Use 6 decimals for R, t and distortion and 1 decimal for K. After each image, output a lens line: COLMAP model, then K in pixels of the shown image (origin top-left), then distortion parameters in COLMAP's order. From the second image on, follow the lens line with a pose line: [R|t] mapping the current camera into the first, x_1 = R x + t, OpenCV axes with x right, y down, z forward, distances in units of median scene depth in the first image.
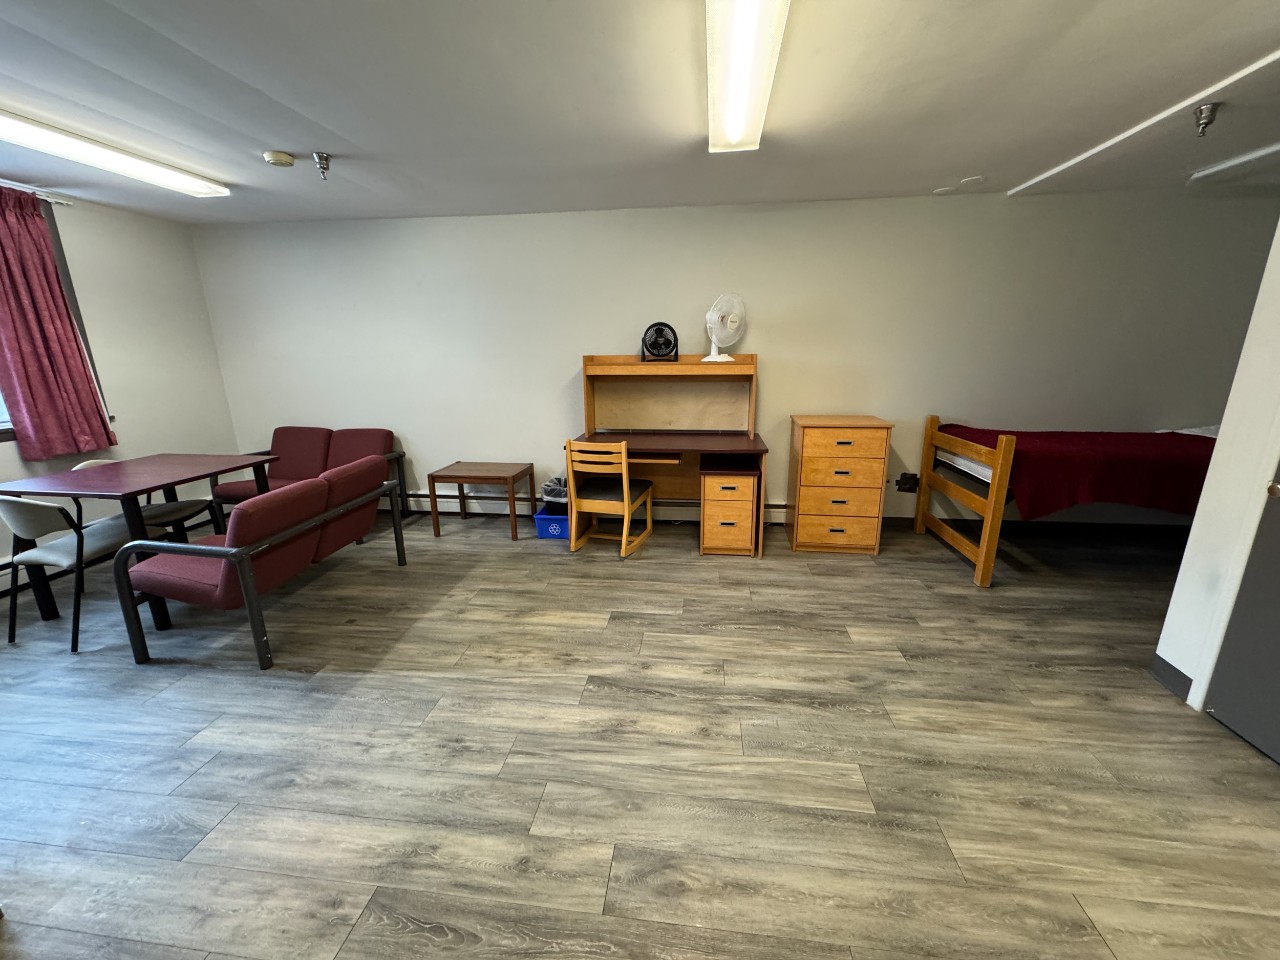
lens RADIAL K [[506.5, 0, 638.0], [0, 506.5, 478.4], [0, 0, 1]] dist [-0.001184, 0.000305]
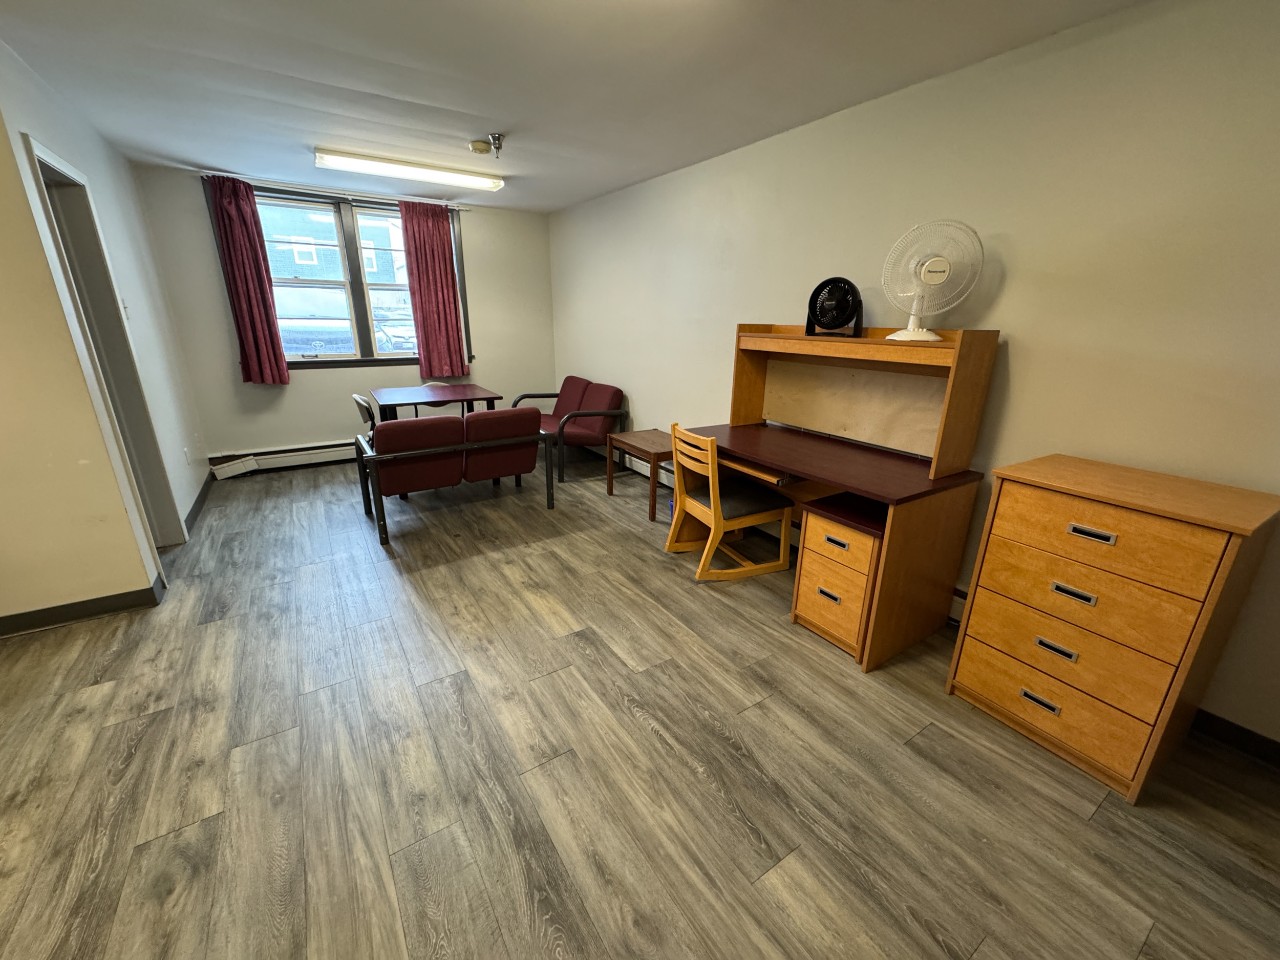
lens RADIAL K [[506.5, 0, 637.3], [0, 506.5, 477.1], [0, 0, 1]] dist [-0.001184, 0.000305]
pose [[0.649949, 0.248156, -0.718321, 0.563993], [-0.207975, 0.967184, 0.145950, -0.124770], [0.730967, 0.054533, 0.680231, 0.480023]]
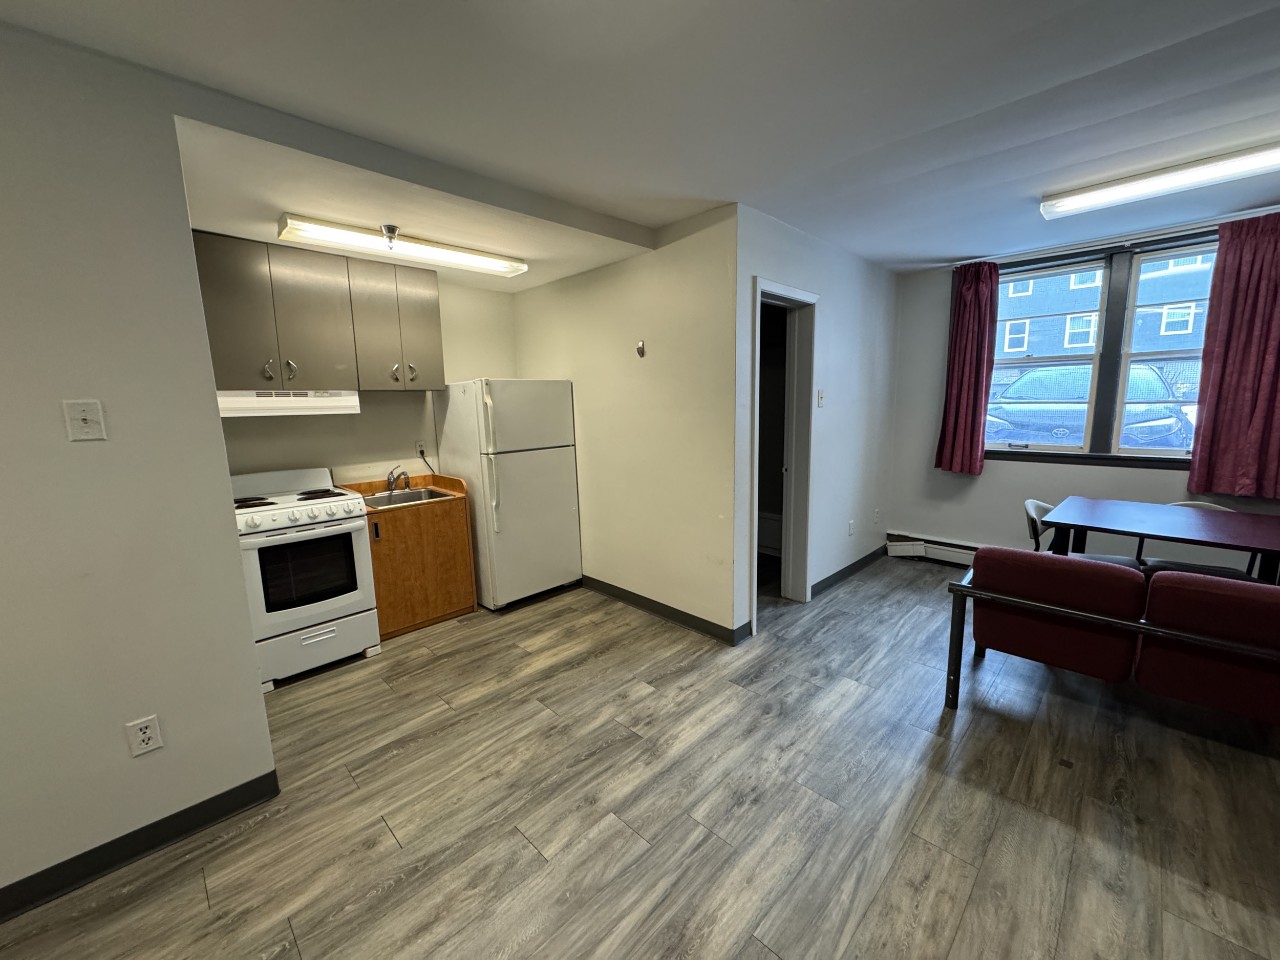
lens RADIAL K [[506.5, 0, 640.5], [0, 506.5, 479.9], [0, 0, 1]] dist [-0.001184, 0.000305]
pose [[-0.610484, 0.145174, -0.778610, 0.297699], [-0.171027, 0.935703, 0.308562, -0.210557], [0.773342, 0.321535, -0.546403, 0.801273]]
